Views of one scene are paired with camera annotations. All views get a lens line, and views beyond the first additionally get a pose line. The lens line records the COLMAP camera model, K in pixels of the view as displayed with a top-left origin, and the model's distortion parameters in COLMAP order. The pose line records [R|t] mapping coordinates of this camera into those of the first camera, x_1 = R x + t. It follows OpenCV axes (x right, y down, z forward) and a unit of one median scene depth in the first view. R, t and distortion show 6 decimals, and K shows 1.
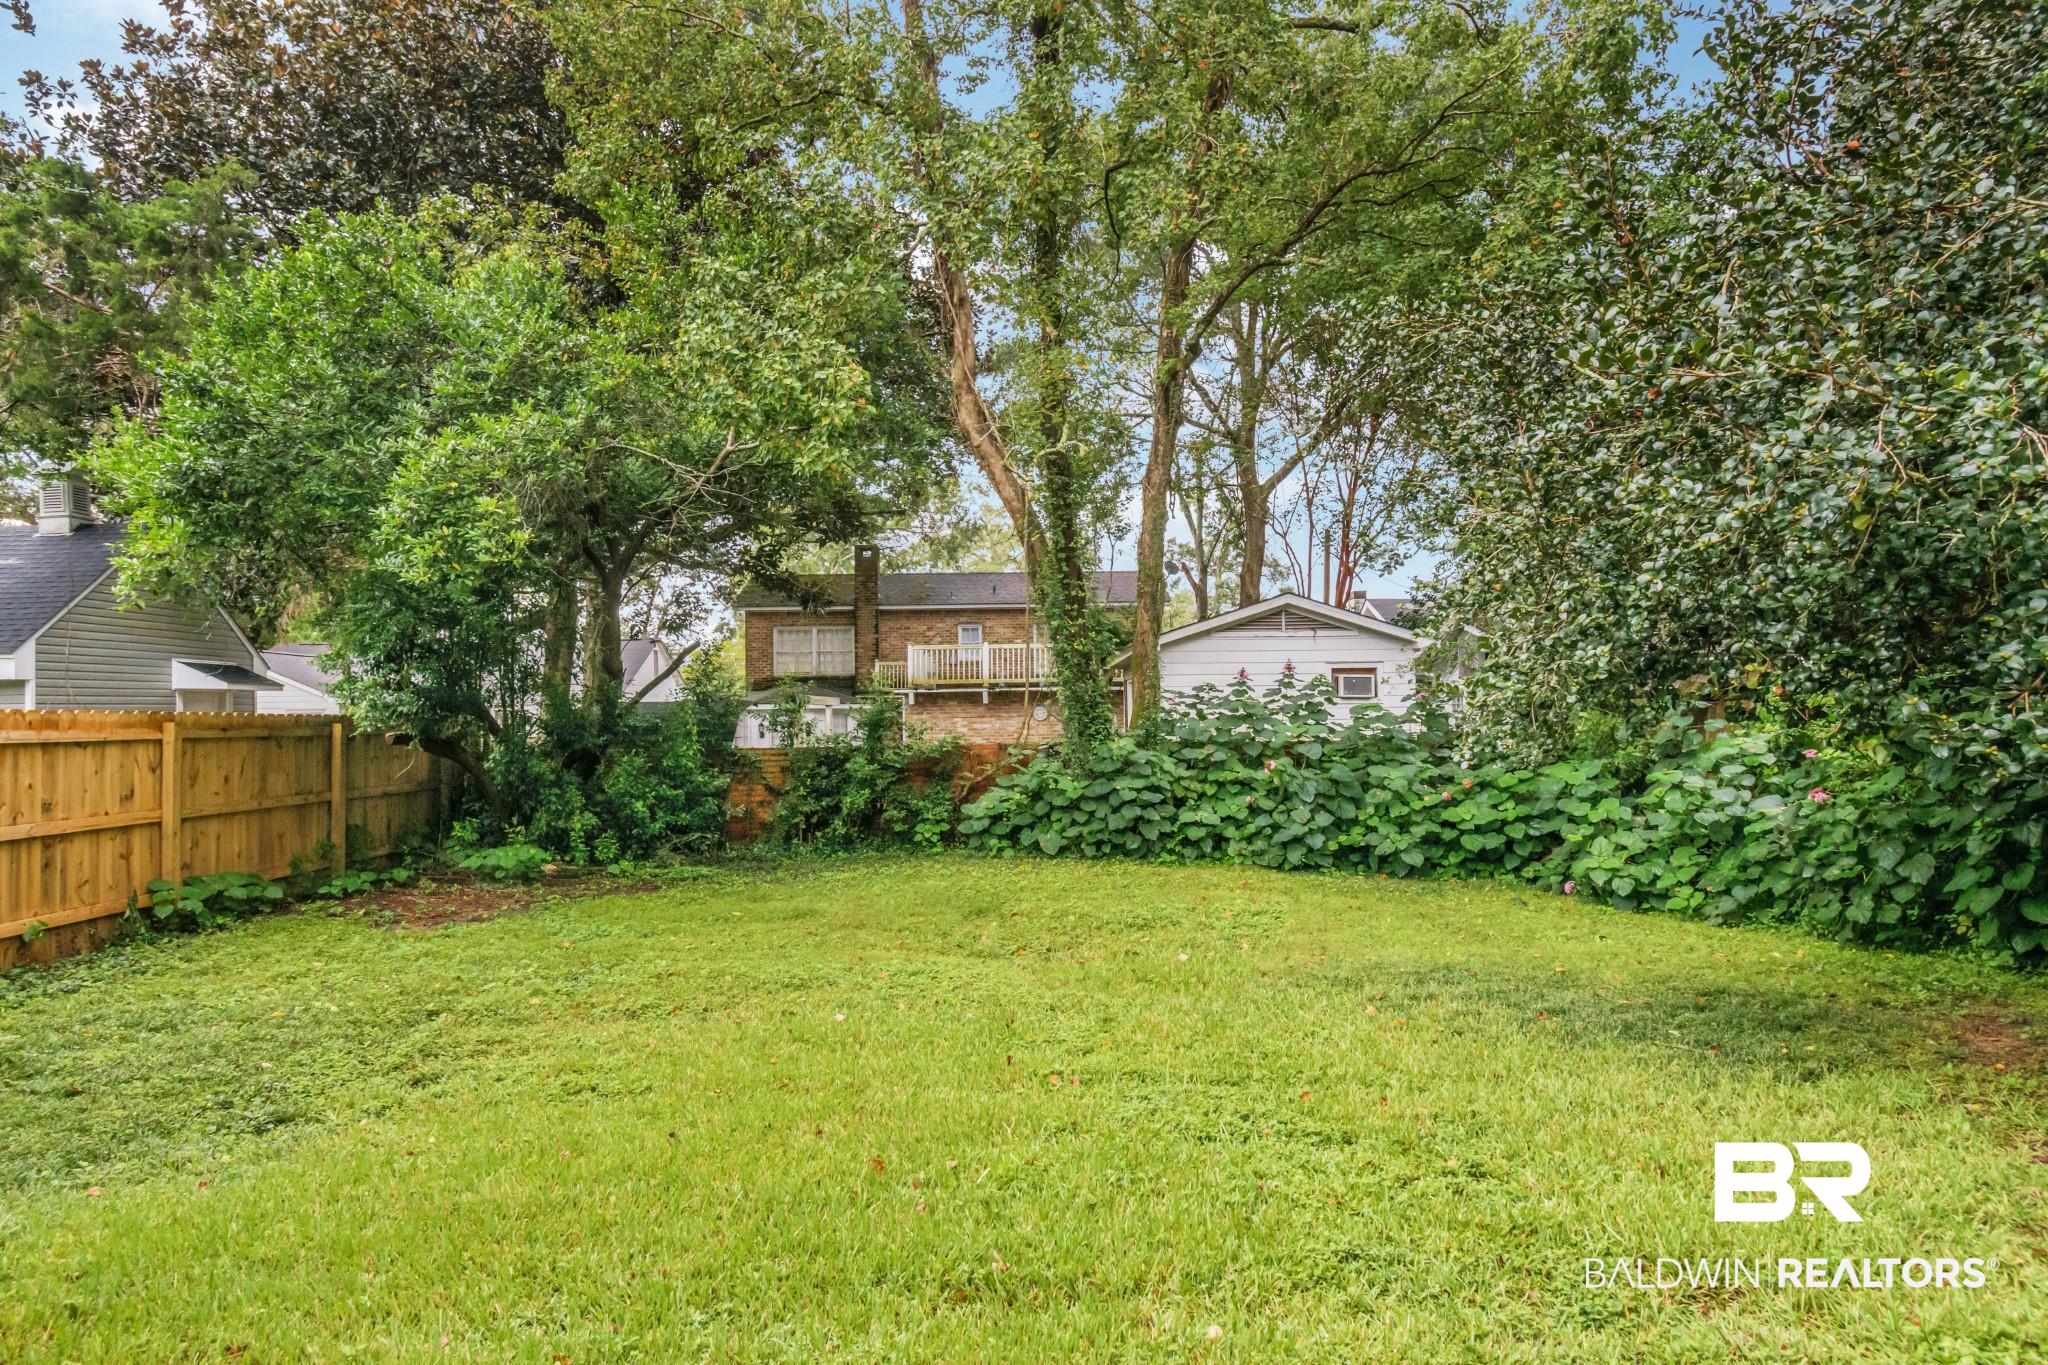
lens RADIAL K [[1146.8, 0, 1023.5], [0, 1146.8, 690.0], [0, 0, 1]] dist [0.013659, -0.003104]
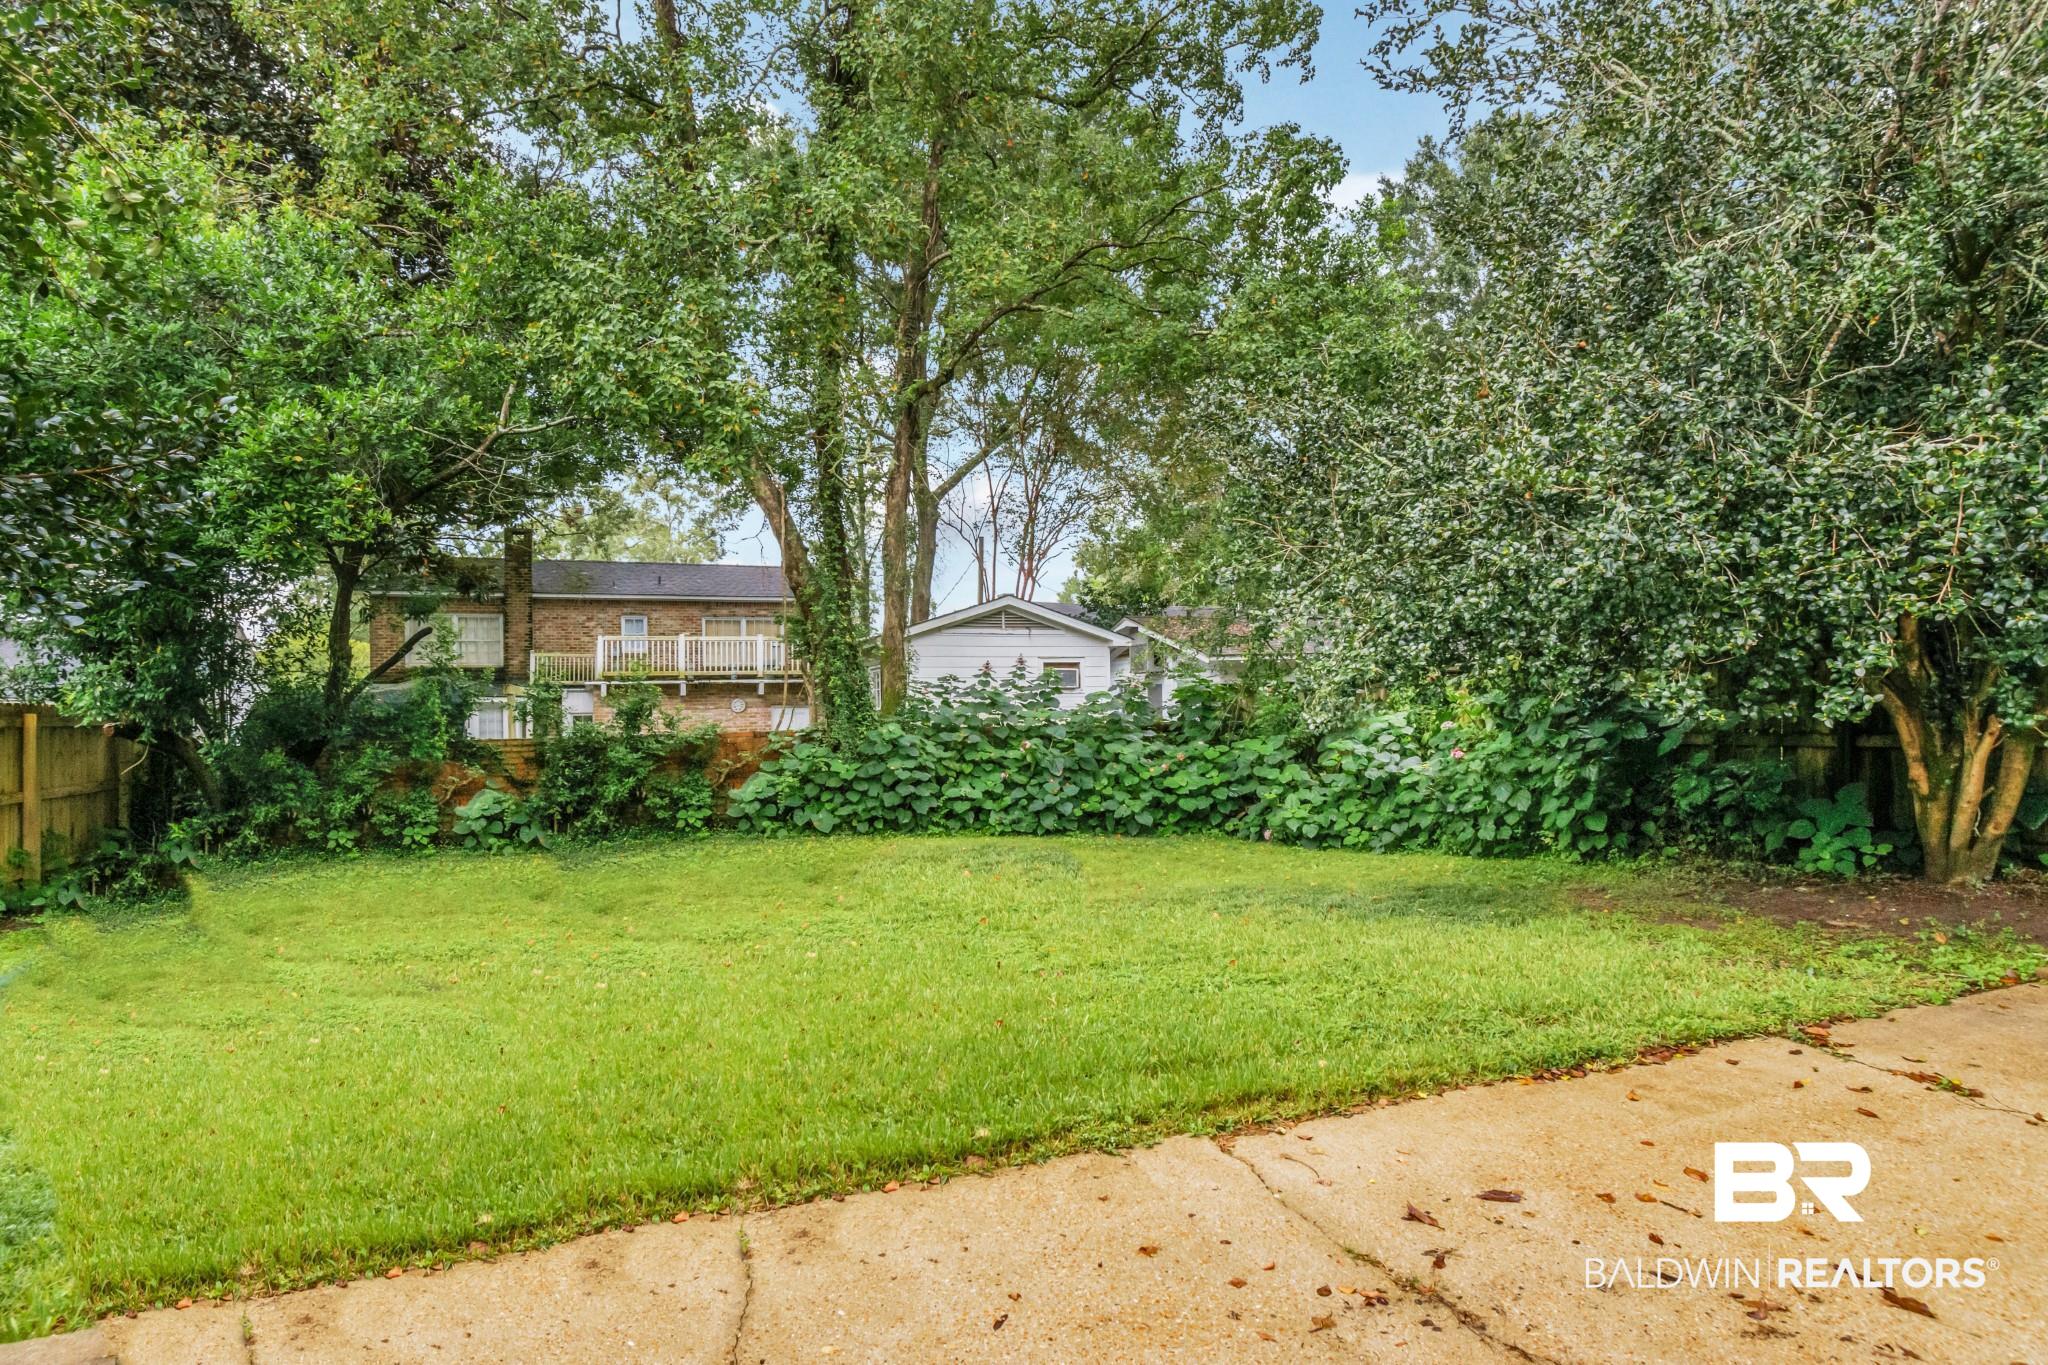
lens RADIAL K [[1146.8, 0, 1033.1], [0, 1146.8, 687.1], [0, 0, 1]] dist [0.013659, -0.003104]
pose [[0.932964, 0.001857, 0.359966, -0.199865], [-0.001832, 0.999998, -0.000409, 0.007891], [-0.359966, -0.000278, 0.932965, -0.081984]]
